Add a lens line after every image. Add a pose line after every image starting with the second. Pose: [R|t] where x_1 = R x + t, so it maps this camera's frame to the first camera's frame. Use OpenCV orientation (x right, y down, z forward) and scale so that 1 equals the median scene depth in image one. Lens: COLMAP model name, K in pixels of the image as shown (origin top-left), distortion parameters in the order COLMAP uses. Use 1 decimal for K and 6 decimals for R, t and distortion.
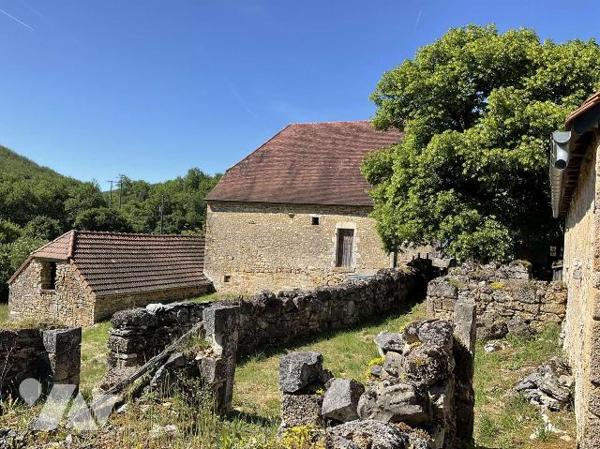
lens RADIAL K [[494.7, 0, 300.0], [0, 494.7, 224.5], [0, 0, 1]] dist [0.101420, -0.194999]
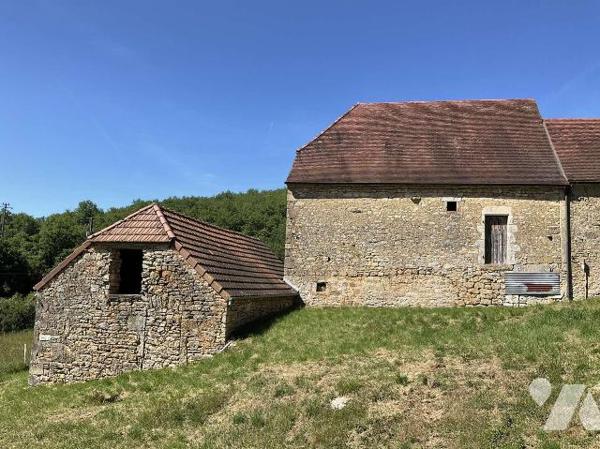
lens RADIAL K [[494.7, 0, 300.0], [0, 494.7, 224.5], [0, 0, 1]] dist [0.101420, -0.194999]
pose [[0.970696, 0.012975, 0.239962, -0.387167], [0.008919, 0.995908, -0.089929, 0.089669], [-0.240147, 0.089434, 0.966608, 0.301080]]
